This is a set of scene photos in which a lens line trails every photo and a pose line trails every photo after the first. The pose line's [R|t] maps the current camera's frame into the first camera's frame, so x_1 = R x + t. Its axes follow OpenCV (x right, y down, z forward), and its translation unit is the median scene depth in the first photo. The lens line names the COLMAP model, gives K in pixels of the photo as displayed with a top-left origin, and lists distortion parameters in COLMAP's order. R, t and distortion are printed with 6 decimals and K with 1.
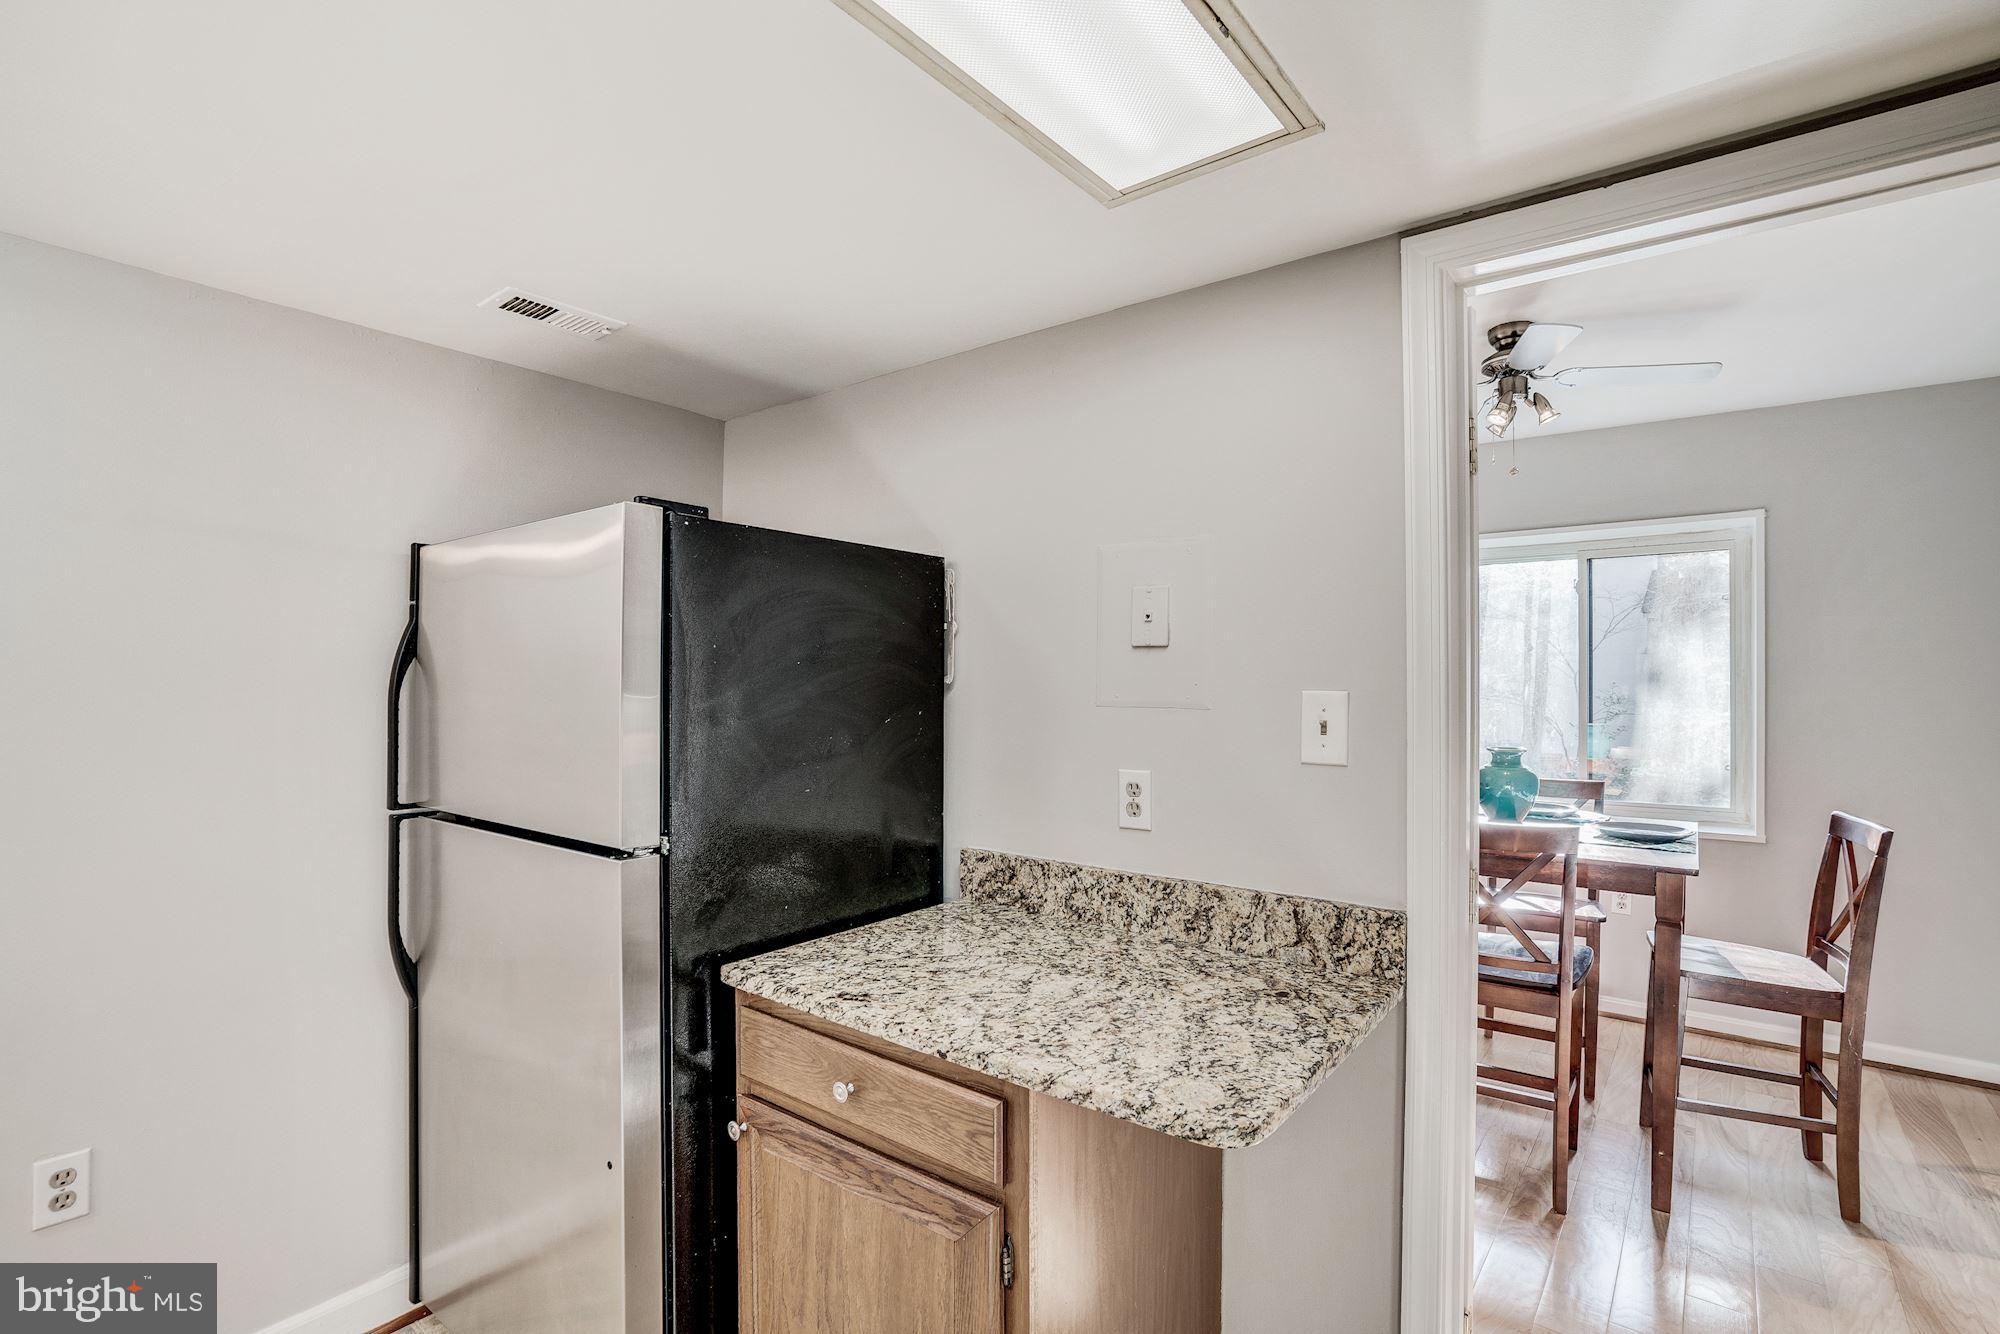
lens RADIAL K [[967.6, 0, 957.6], [0, 967.6, 675.8], [0, 0, 1]] dist [-0.036248, -0.000233]
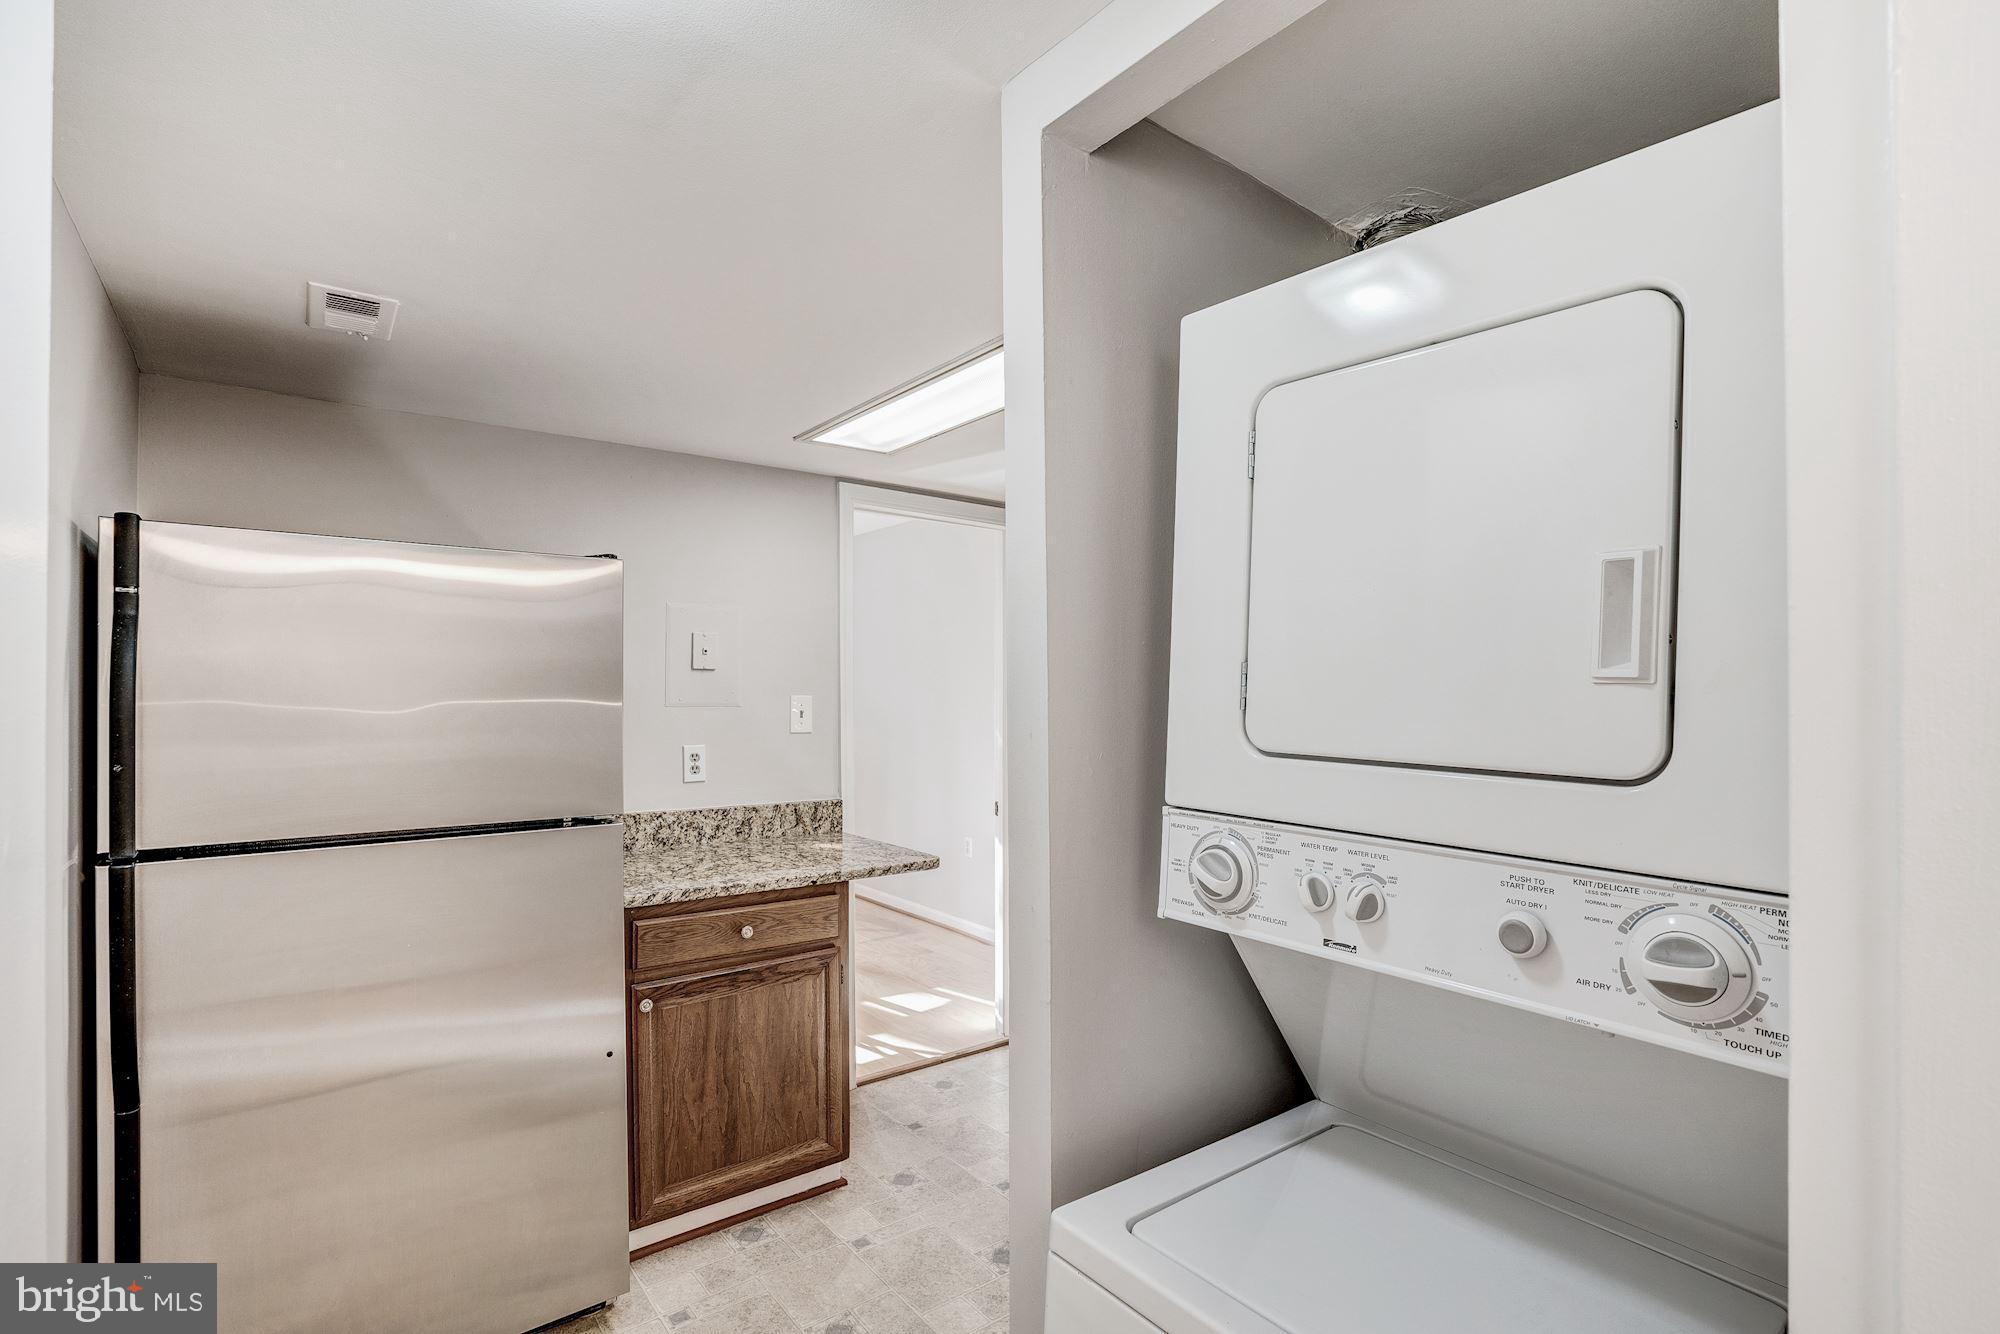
lens RADIAL K [[951.0, 0, 1009.6], [0, 951.0, 673.7], [0, 0, 1]] dist [-0.056832, 0.023199]
pose [[0.227637, 0.016262, 0.973610, -1.447801], [-0.004367, 0.999868, -0.015679, -0.000218], [-0.973736, -0.000683, 0.227678, 0.147296]]
